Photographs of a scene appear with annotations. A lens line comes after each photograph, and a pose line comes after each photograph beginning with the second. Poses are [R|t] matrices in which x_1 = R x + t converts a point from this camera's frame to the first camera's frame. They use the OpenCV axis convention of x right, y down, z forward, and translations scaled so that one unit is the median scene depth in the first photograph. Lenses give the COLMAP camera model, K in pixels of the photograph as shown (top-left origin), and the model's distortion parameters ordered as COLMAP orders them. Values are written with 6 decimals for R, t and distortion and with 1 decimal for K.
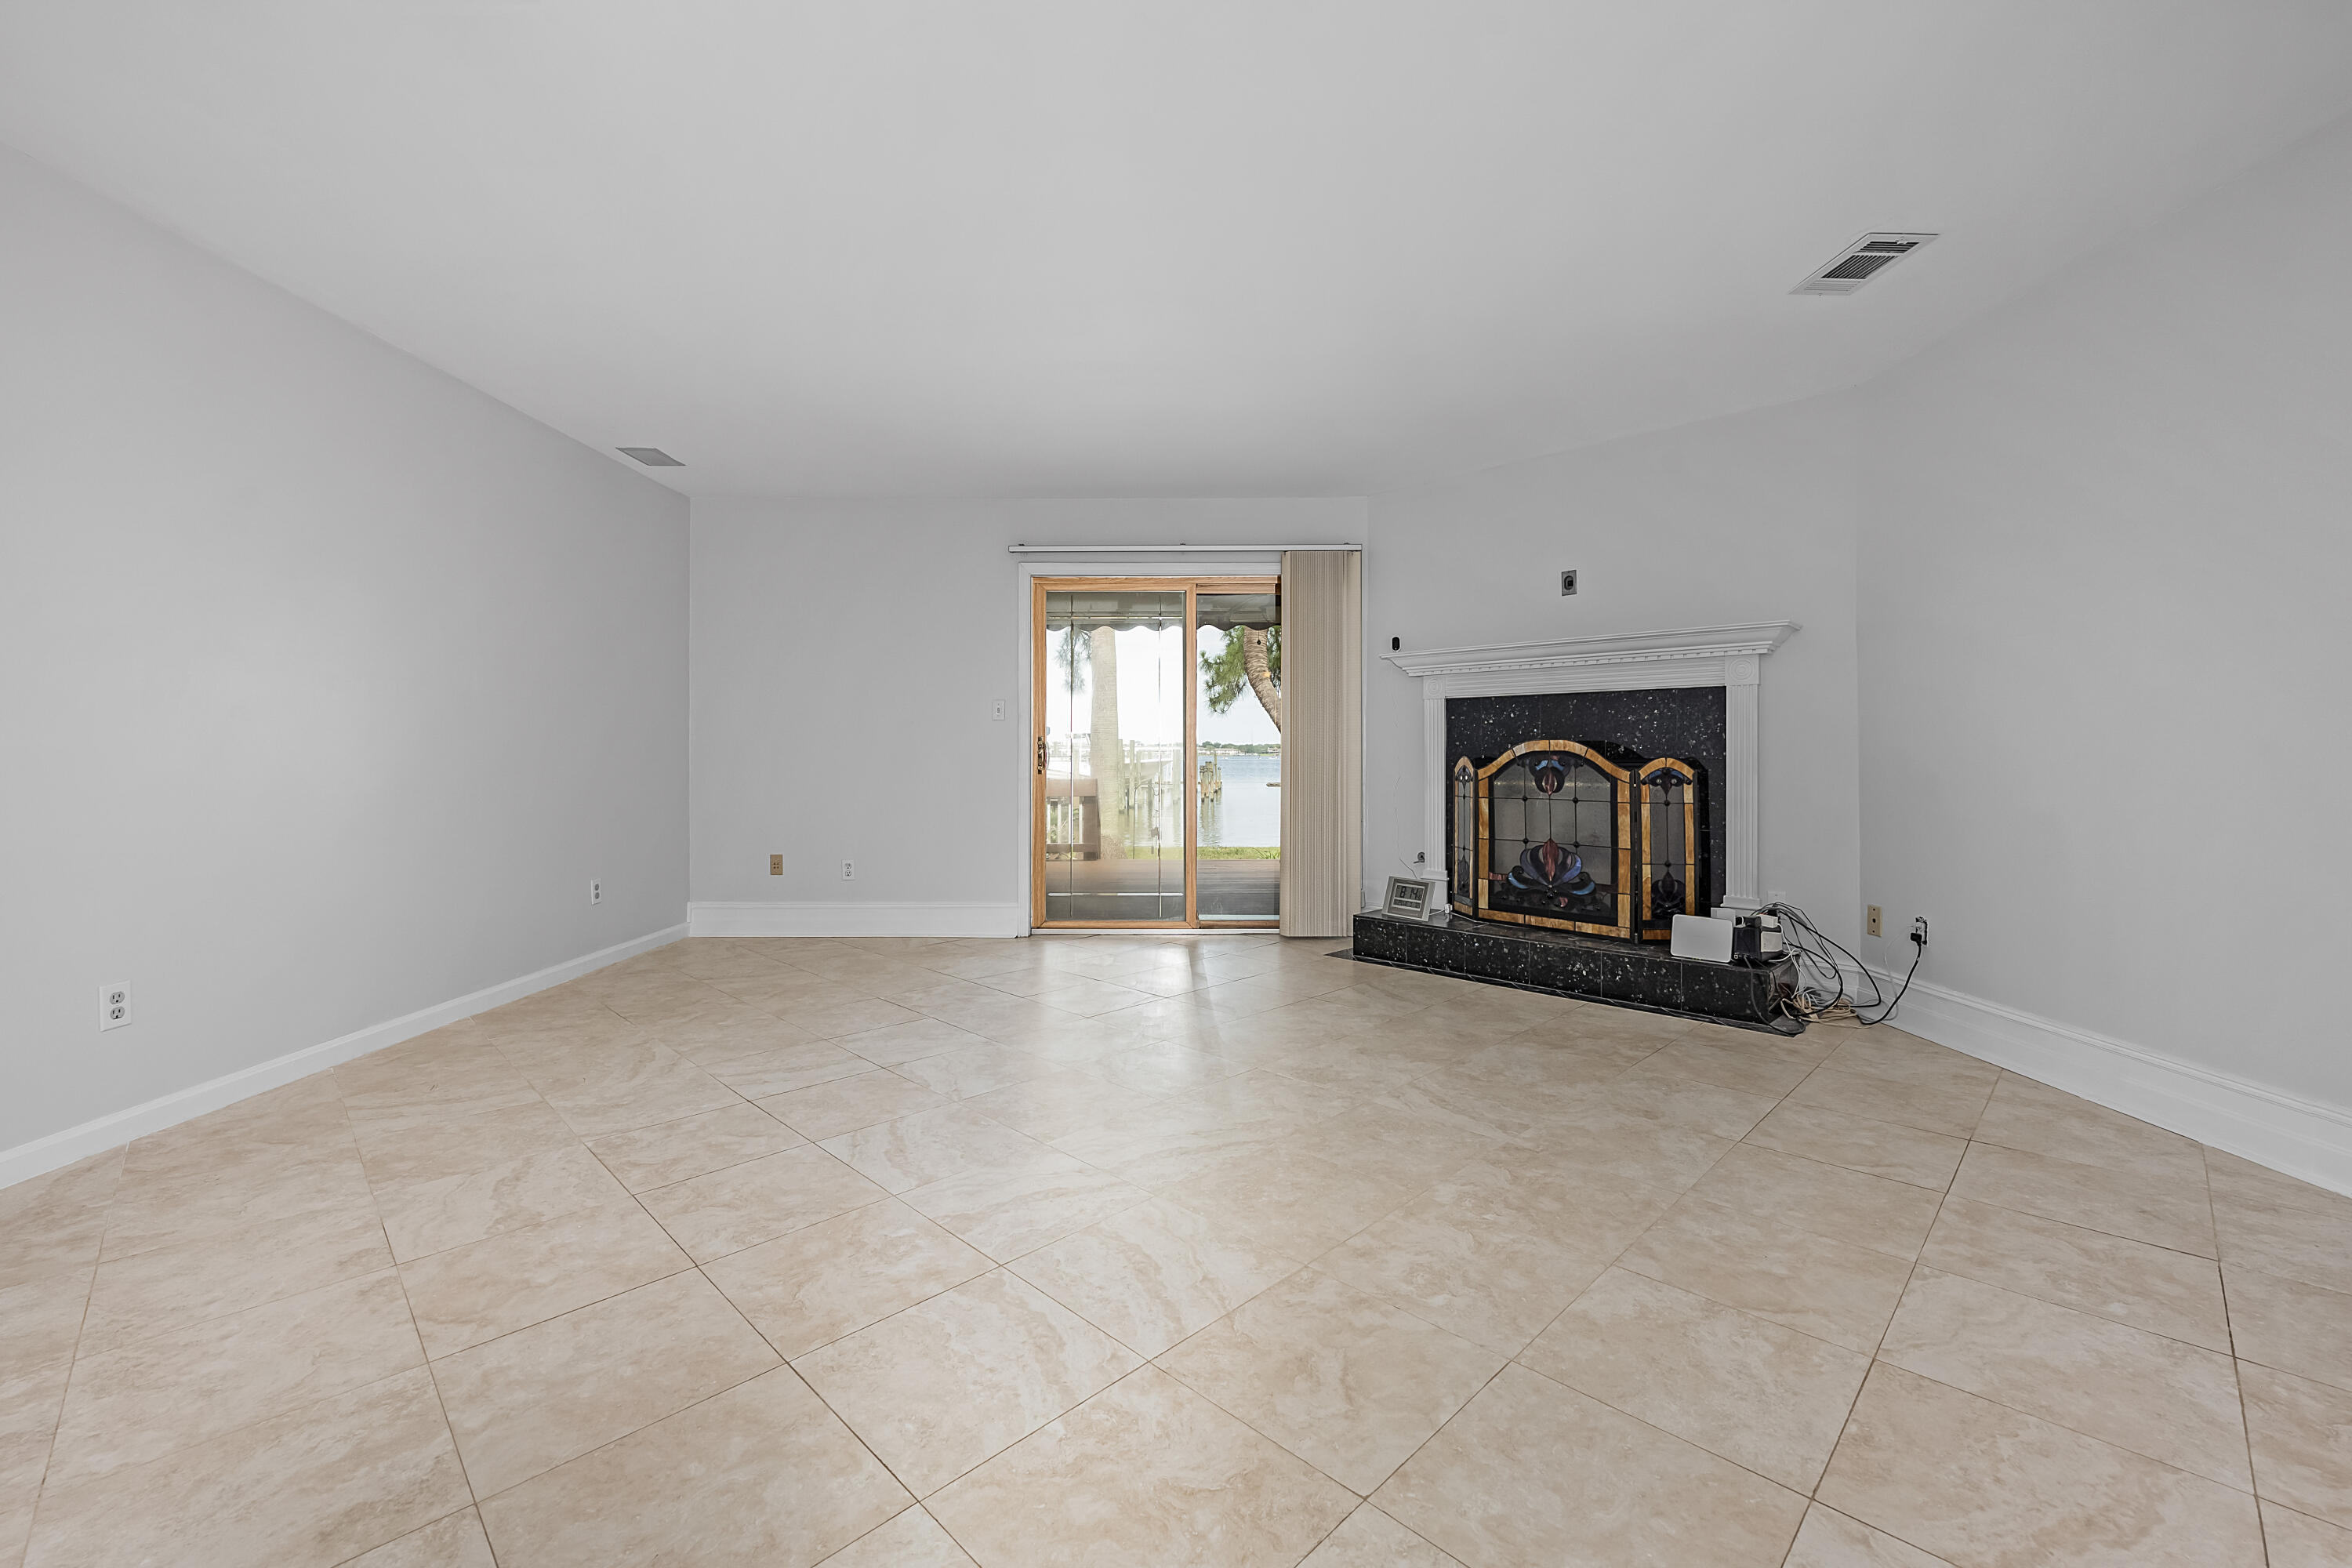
lens RADIAL K [[955.0, 0, 1178.9], [0, 955.0, 752.8], [0, 0, 1]] dist [-0.006494, -0.000042]
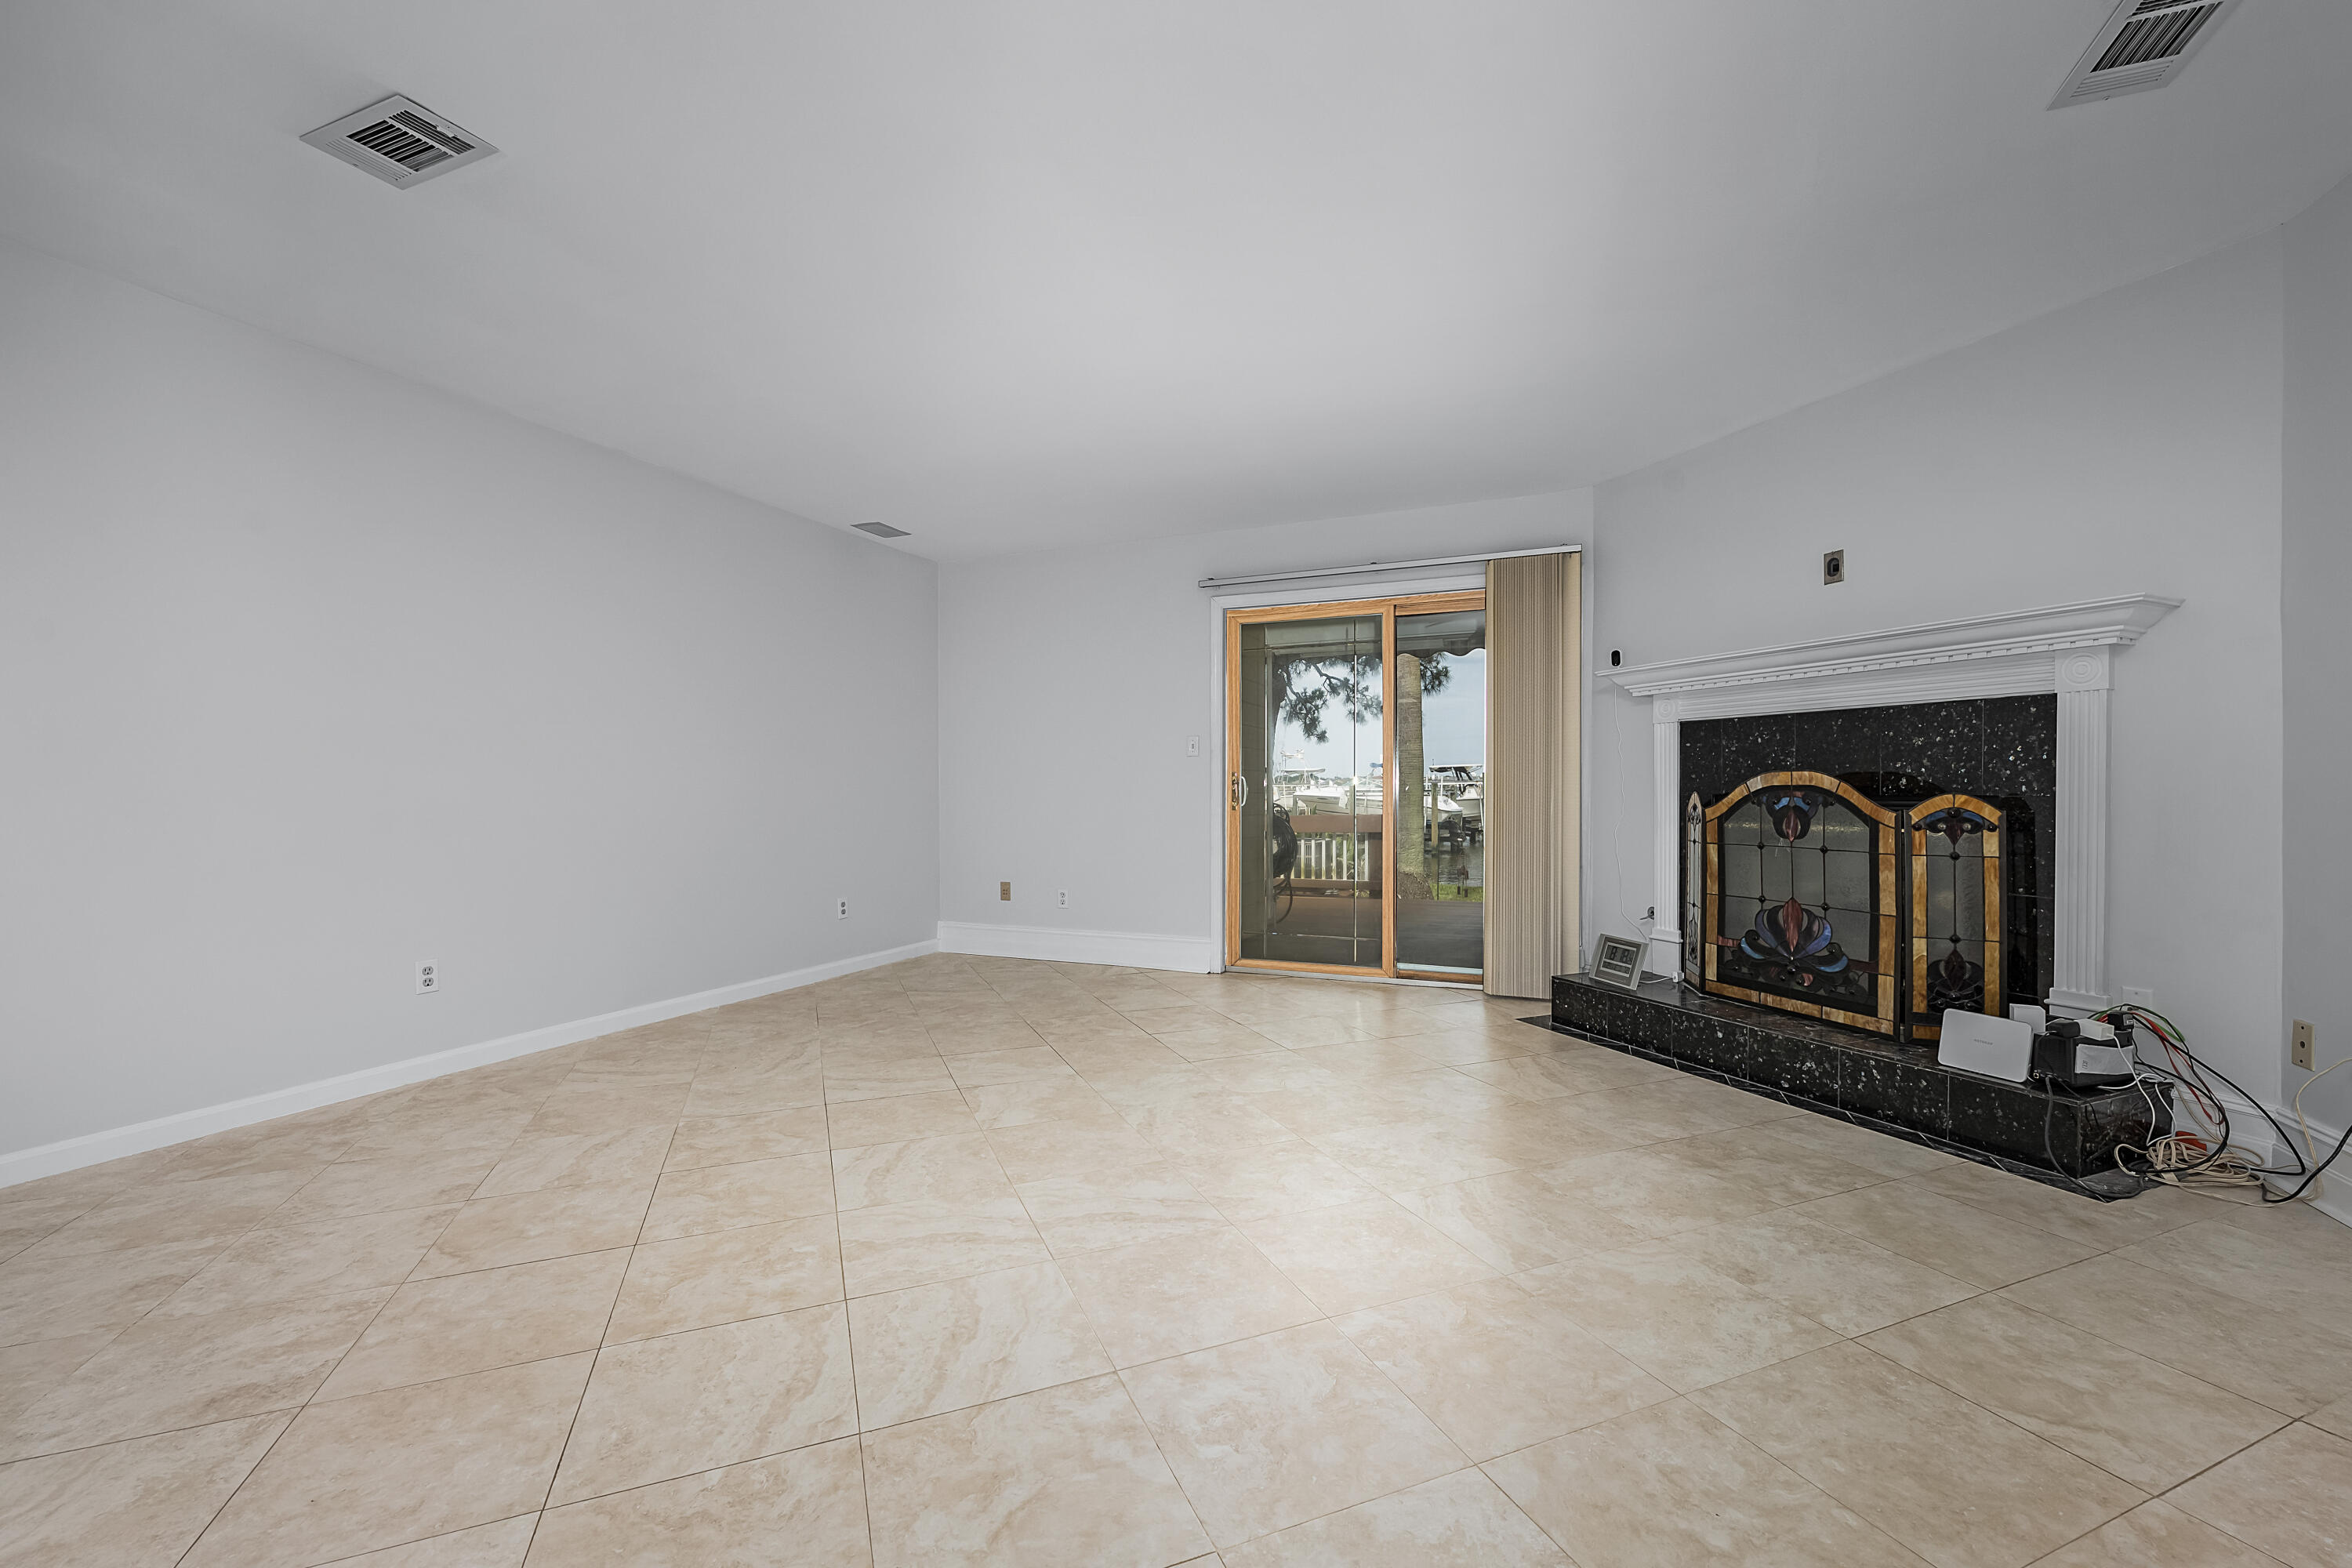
lens RADIAL K [[944.7, 0, 1183.2], [0, 944.7, 797.7], [0, 0, 1]] dist [-0.006821, 0.000472]
pose [[0.923005, 0.001664, -0.384783, 0.230423], [0.002475, 0.999944, 0.010260, -0.000959], [0.384779, -0.010422, 0.922950, 0.098018]]
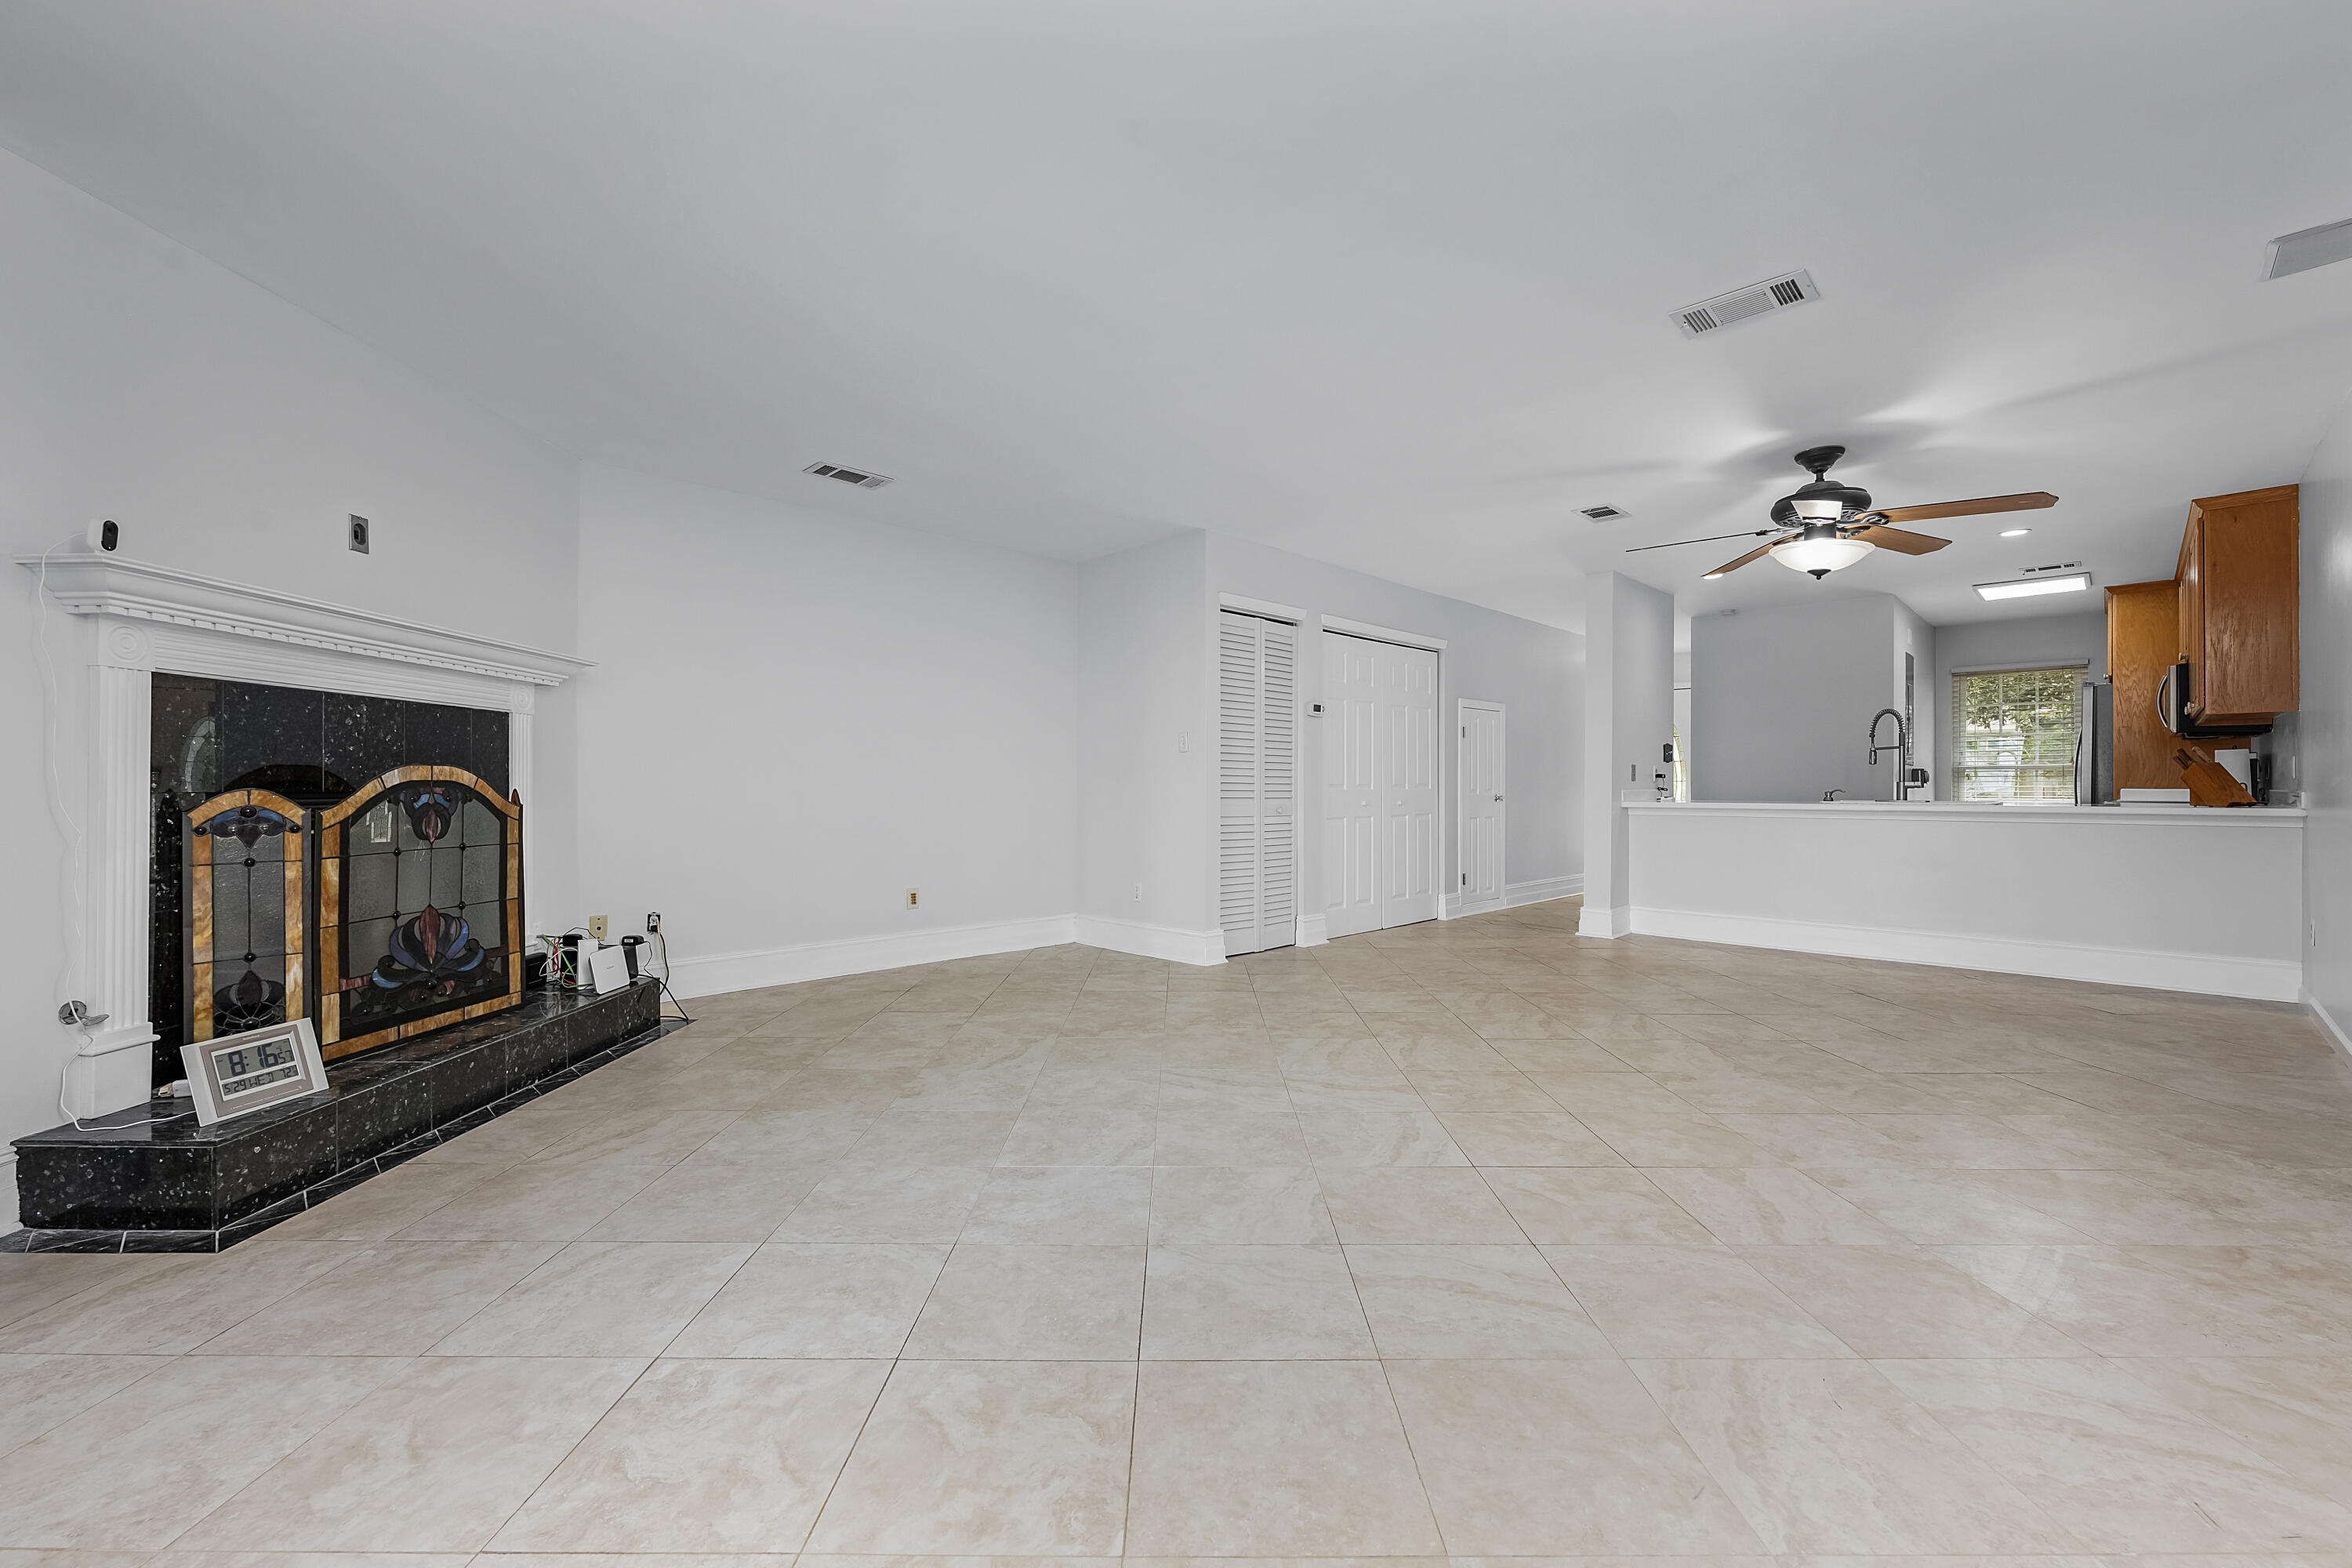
lens RADIAL K [[964.9, 0, 1171.5], [0, 964.9, 771.9], [0, 0, 1]] dist [-0.007117, 0.000373]
pose [[-0.701068, 0.011908, 0.712995, -0.519000], [-0.001407, 0.999836, -0.018083, 0.003778], [-0.713093, -0.013680, -0.700936, 1.133661]]
